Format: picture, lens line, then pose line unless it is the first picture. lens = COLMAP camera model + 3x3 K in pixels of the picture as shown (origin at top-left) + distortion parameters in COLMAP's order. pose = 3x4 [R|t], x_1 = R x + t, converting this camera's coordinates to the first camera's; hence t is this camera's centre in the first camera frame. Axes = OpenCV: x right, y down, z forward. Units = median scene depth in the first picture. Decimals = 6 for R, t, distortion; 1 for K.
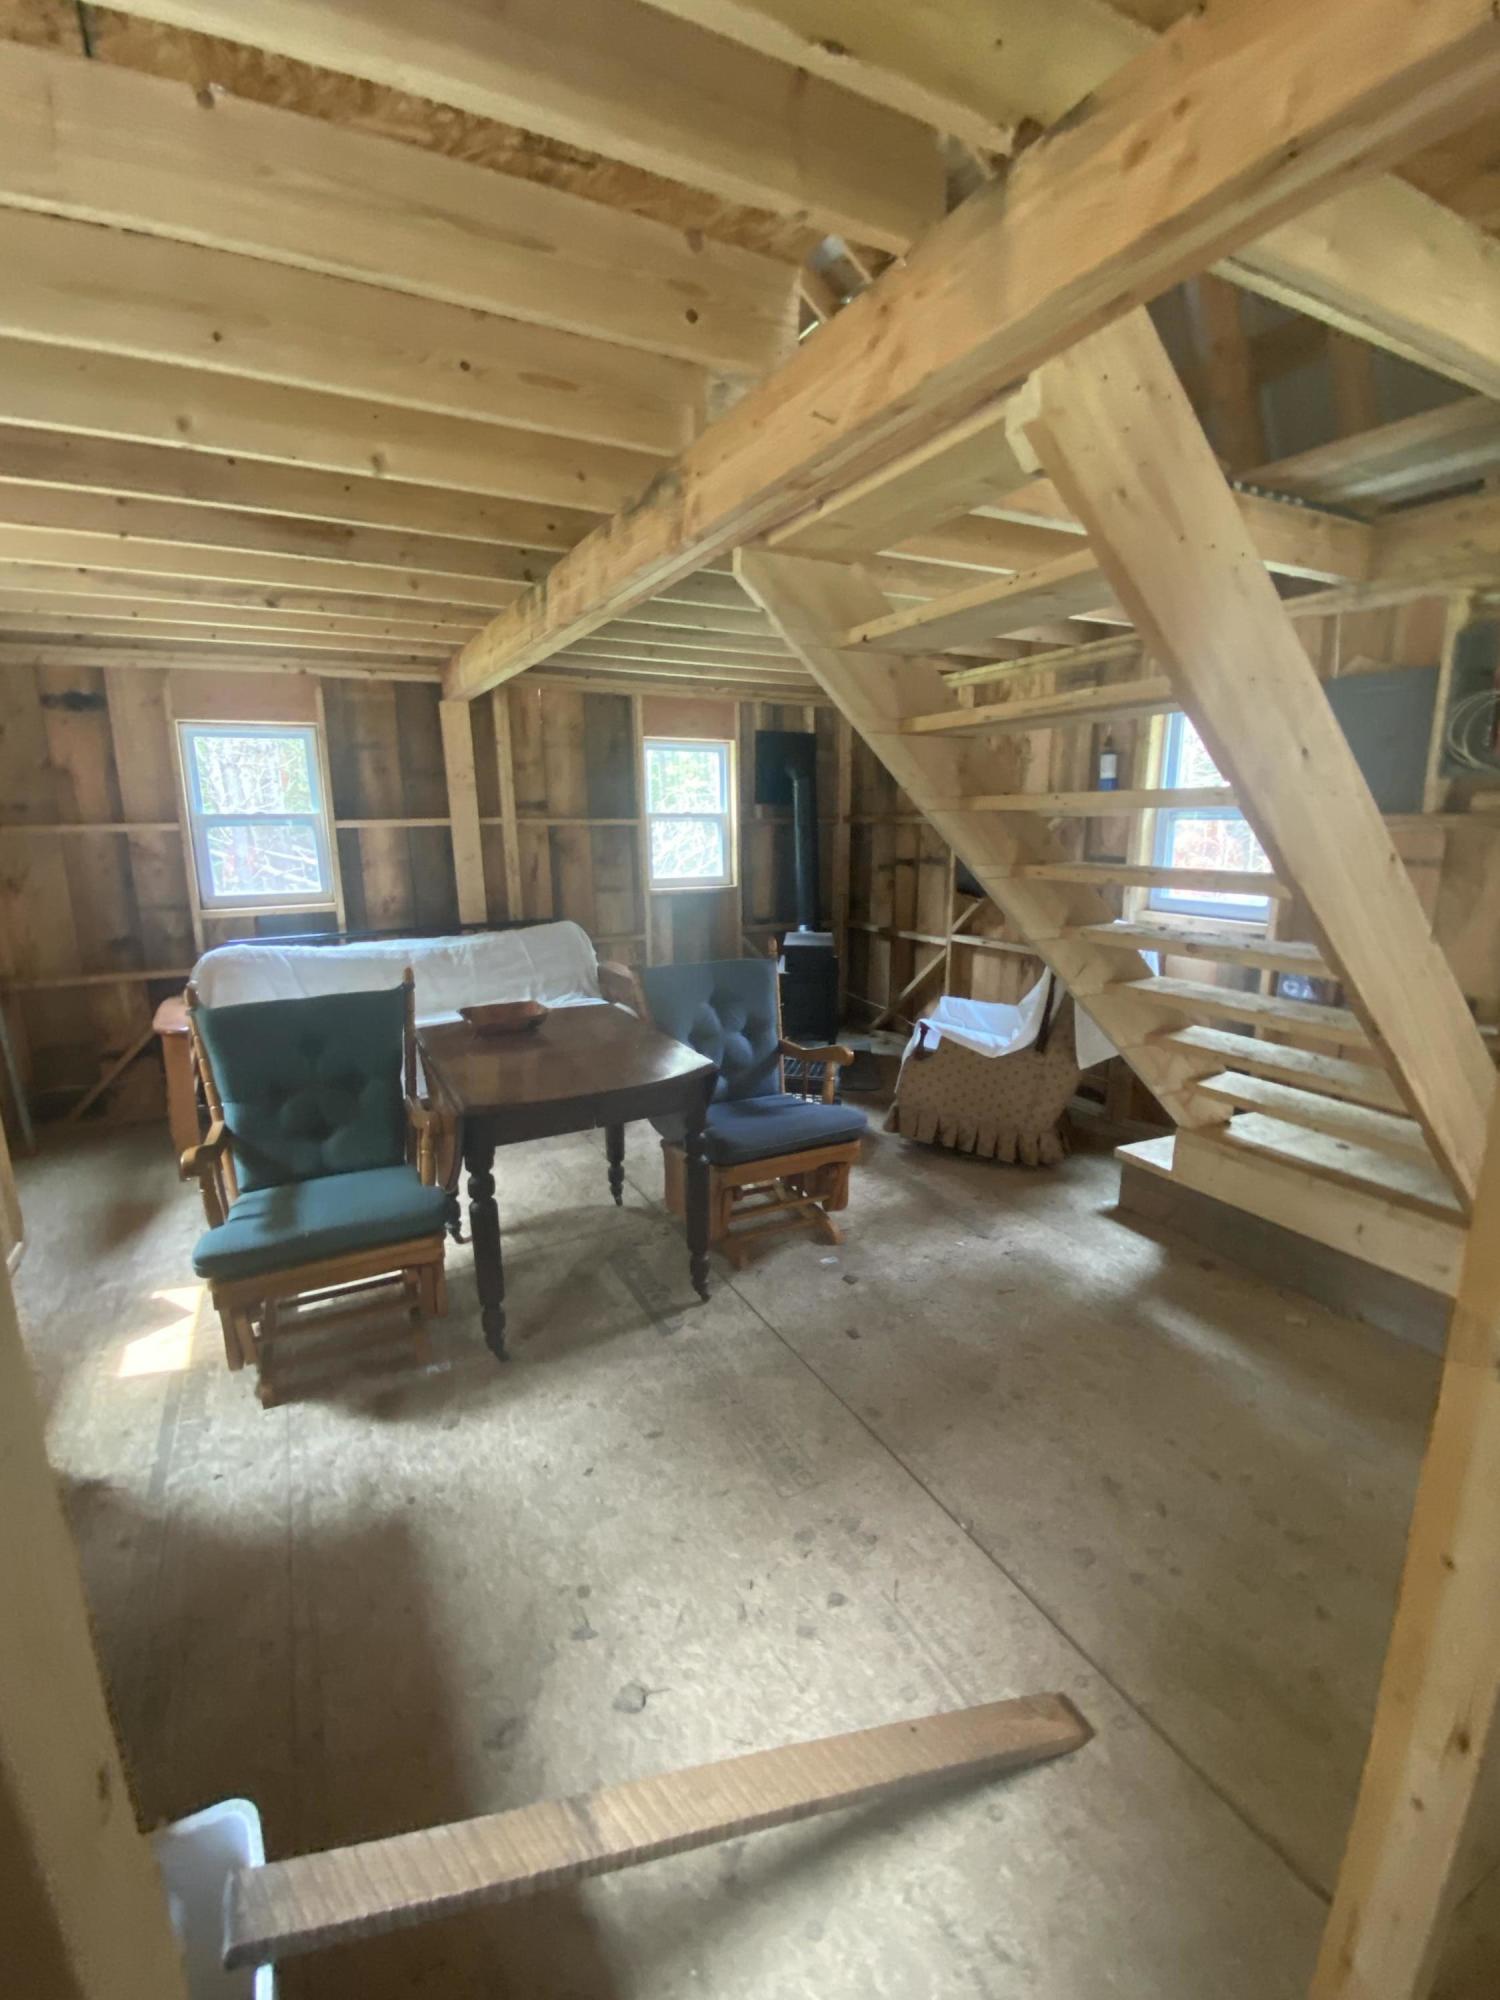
lens RADIAL K [[878.3, 0, 750.0], [0, 878.3, 1000.0], [0, 0, 1]] dist [0.018823, -0.019191]
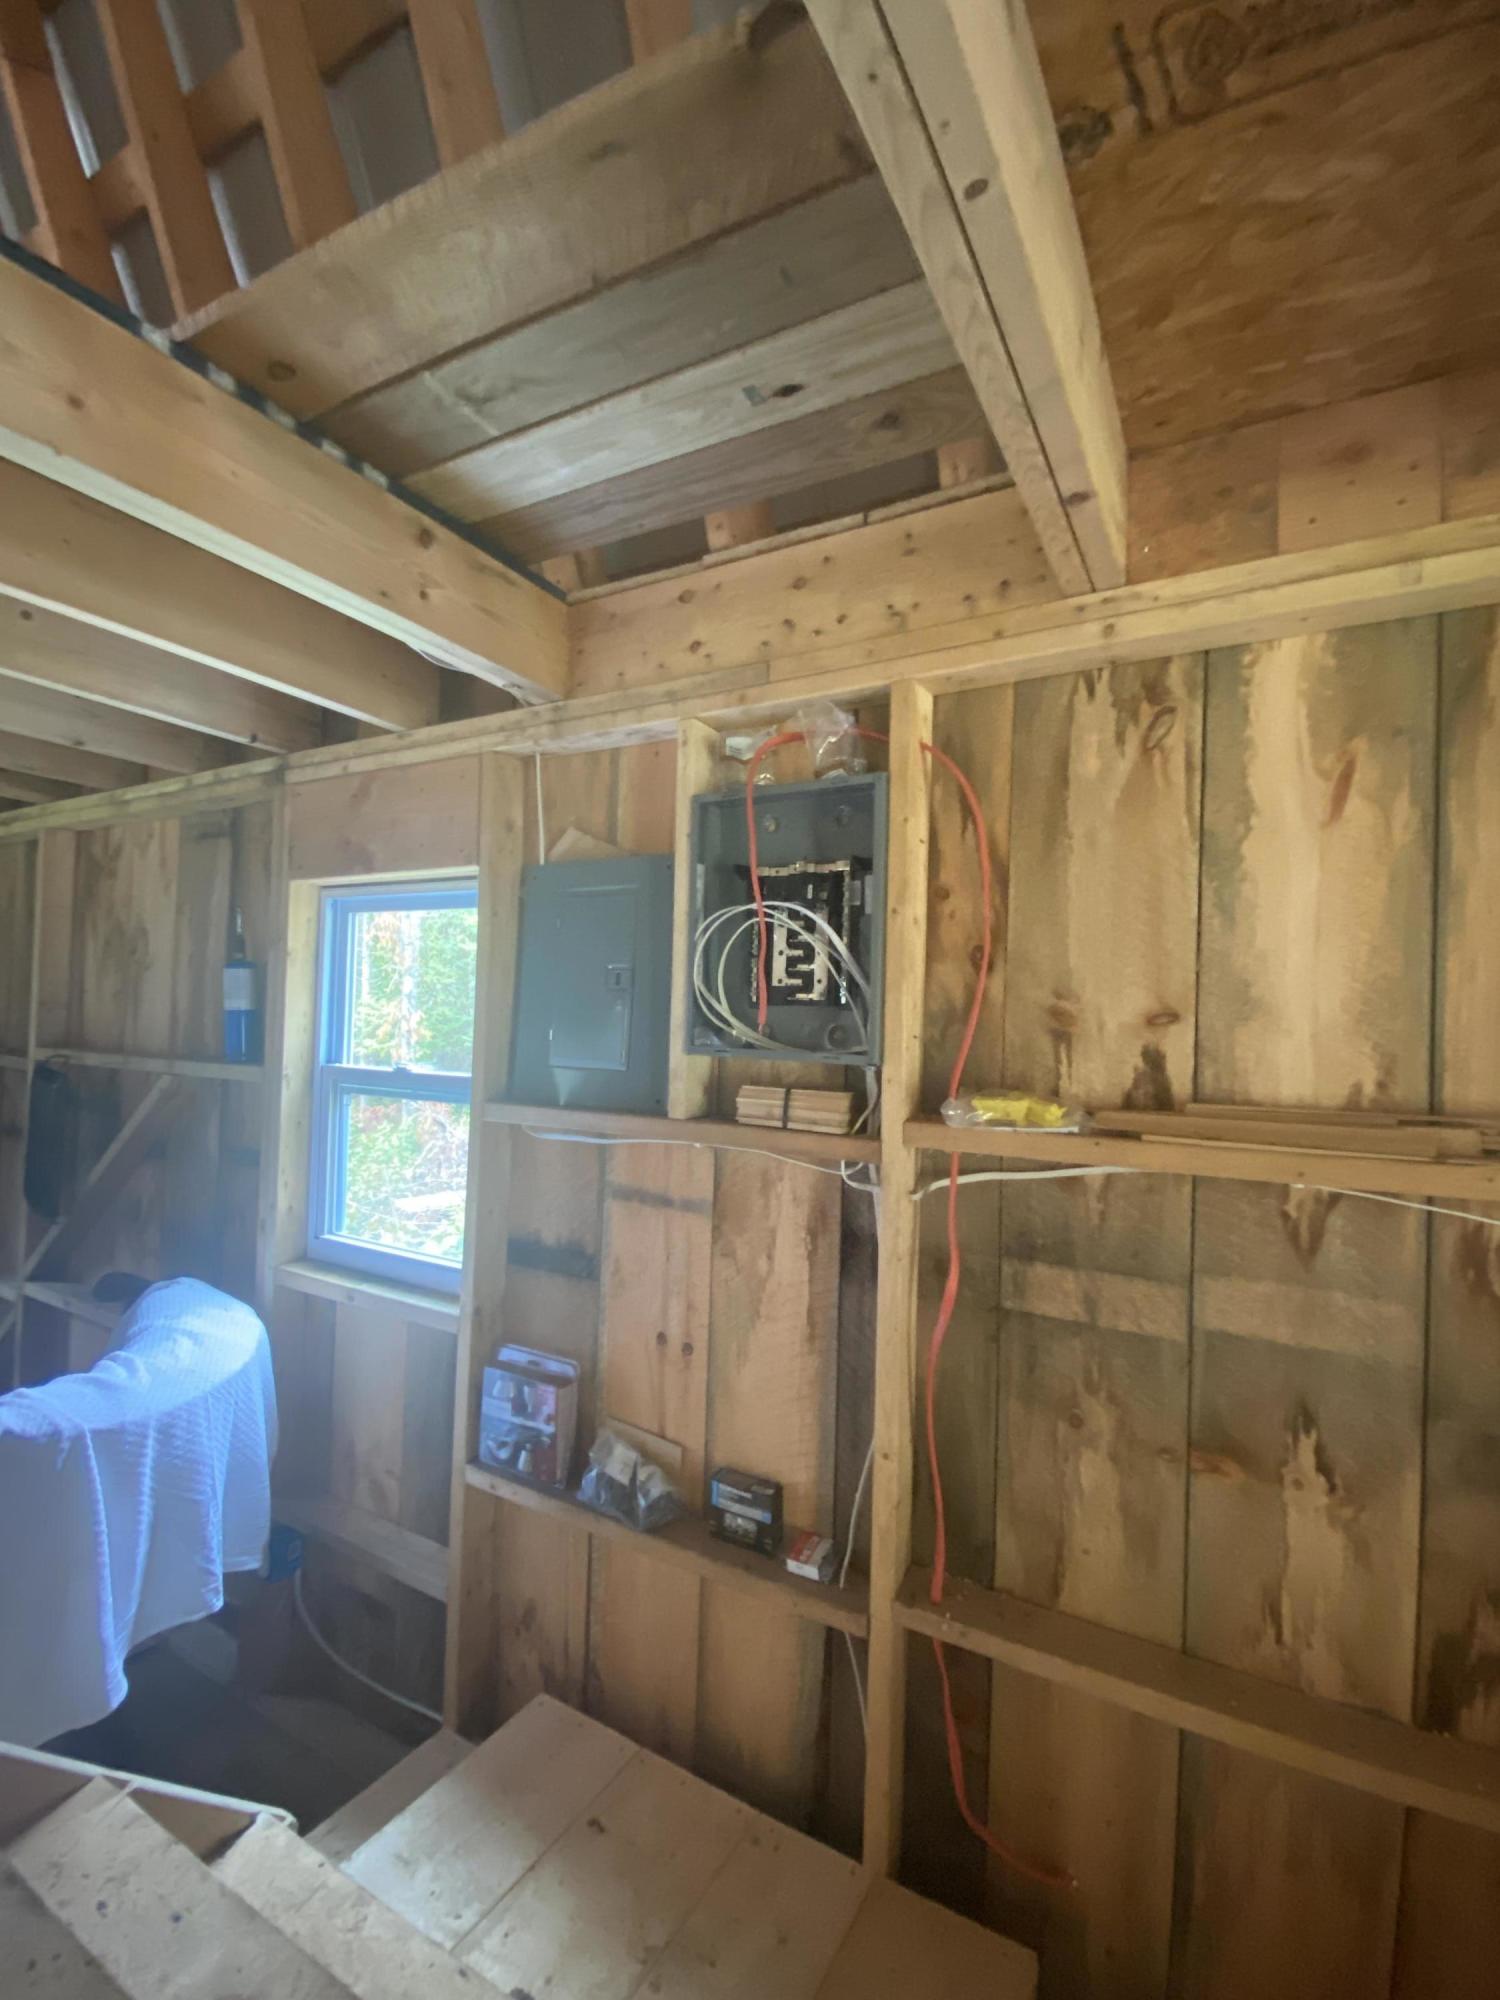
lens RADIAL K [[878.3, 0, 750.0], [0, 878.3, 1000.0], [0, 0, 1]] dist [0.018823, -0.019191]
pose [[0.840976, 0.048568, 0.538888, 0.507920], [0.073422, 0.976507, -0.202590, -0.167765], [-0.536068, 0.209939, 0.817653, 0.522084]]
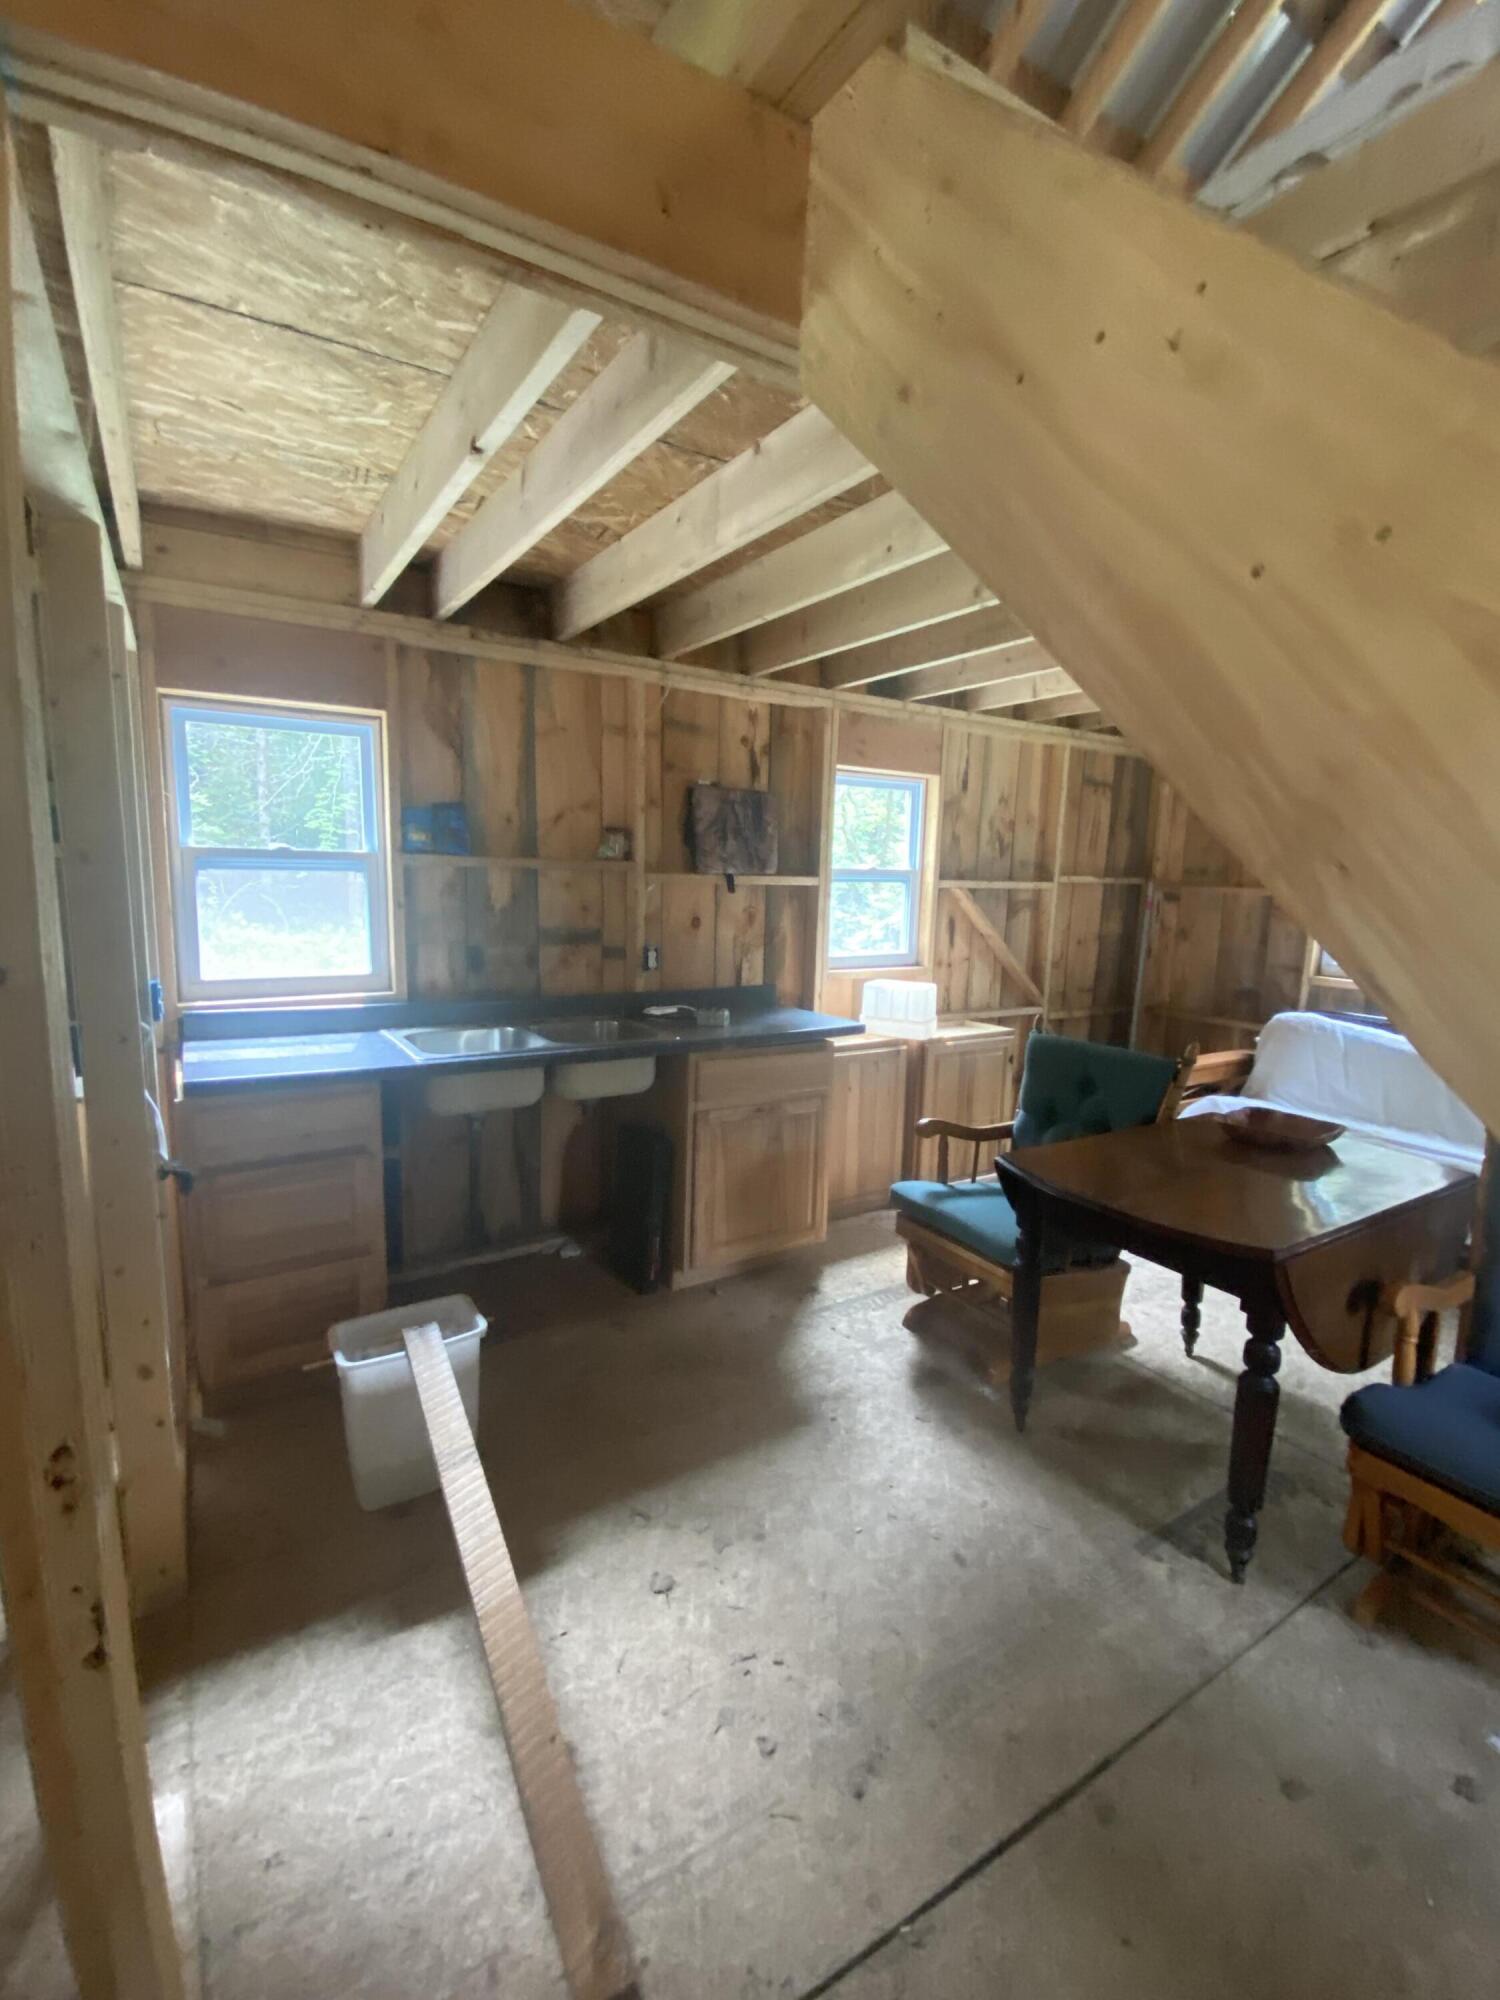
lens RADIAL K [[876.4, 0, 750.0], [0, 876.4, 1000.0], [0, 0, 1]] dist [0.037298, -0.026305]
pose [[0.079548, 0.162326, -0.983526, 0.464470], [-0.232792, 0.962396, 0.140010, -0.095560], [0.969268, 0.217819, 0.114344, 0.383523]]
